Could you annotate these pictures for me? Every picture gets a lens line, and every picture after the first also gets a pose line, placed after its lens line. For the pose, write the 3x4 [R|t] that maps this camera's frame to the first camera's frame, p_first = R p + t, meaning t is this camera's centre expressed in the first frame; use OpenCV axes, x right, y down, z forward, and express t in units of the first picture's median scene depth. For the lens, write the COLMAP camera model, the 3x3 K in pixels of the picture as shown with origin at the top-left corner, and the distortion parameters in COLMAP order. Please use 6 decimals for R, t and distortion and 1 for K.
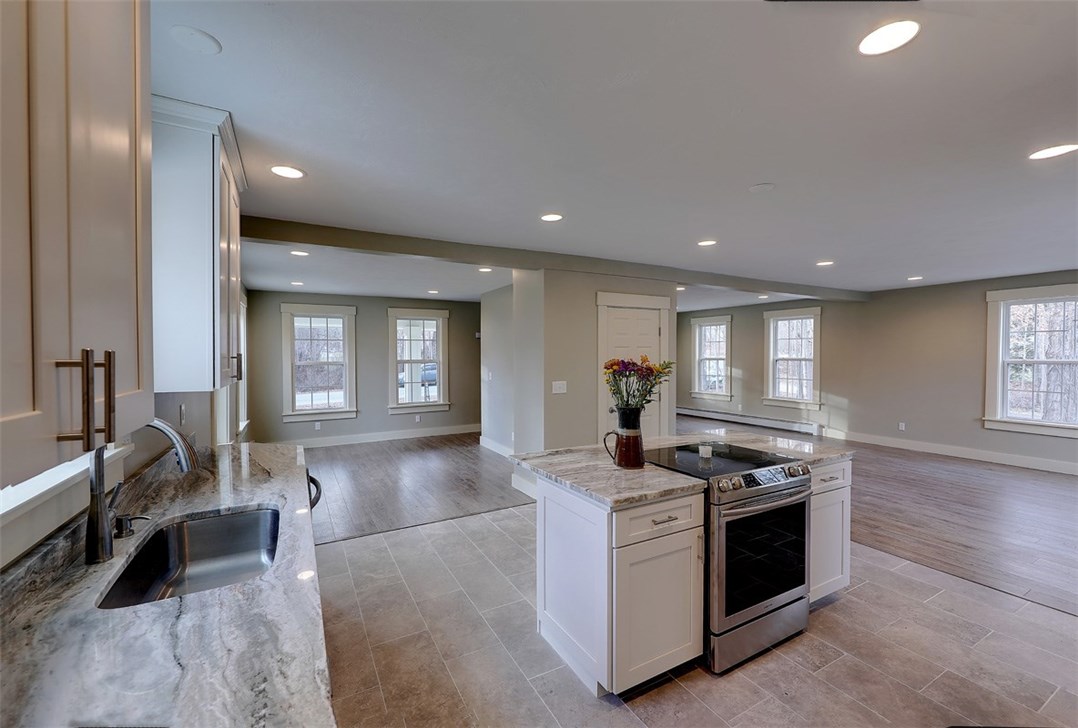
lens RADIAL K [[451.2, 0, 536.9], [0, 451.2, 360.1], [0, 0, 1]] dist [-0.004102, -0.000096]
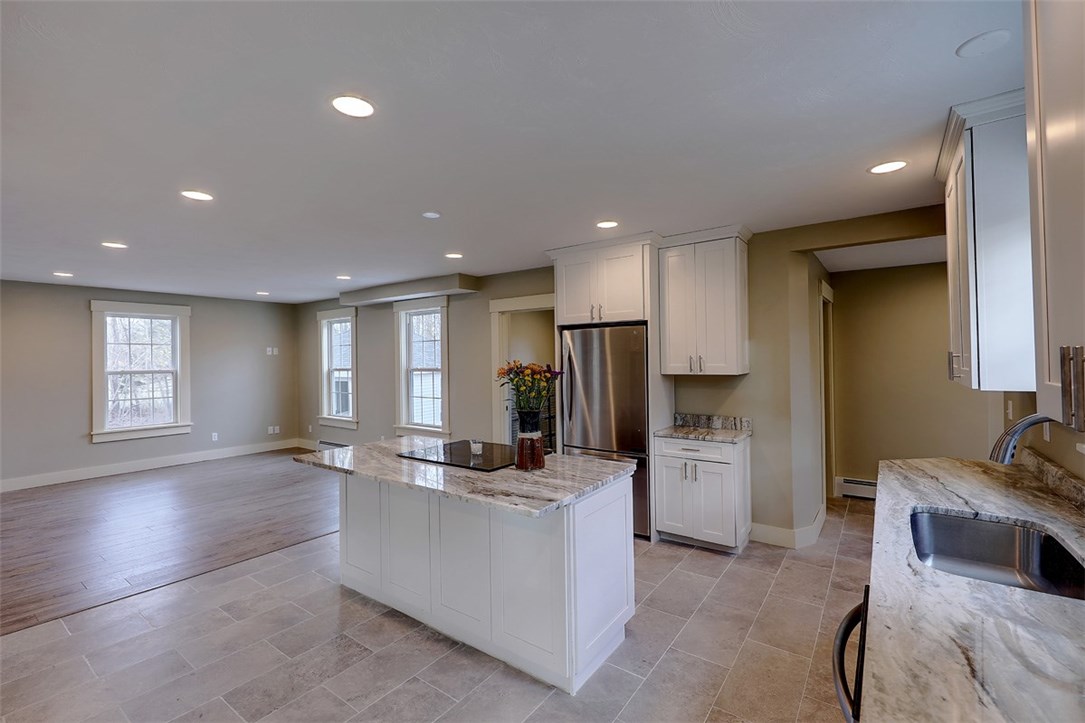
lens RADIAL K [[470.7, 0, 537.3], [0, 470.7, 355.3], [0, 0, 1]] dist [0.005128, 0.000086]
pose [[-0.423369, 0.008054, 0.905922, -0.464121], [0.031068, 0.999501, 0.005633, -0.015996], [-0.905425, 0.030531, -0.423408, 0.862350]]
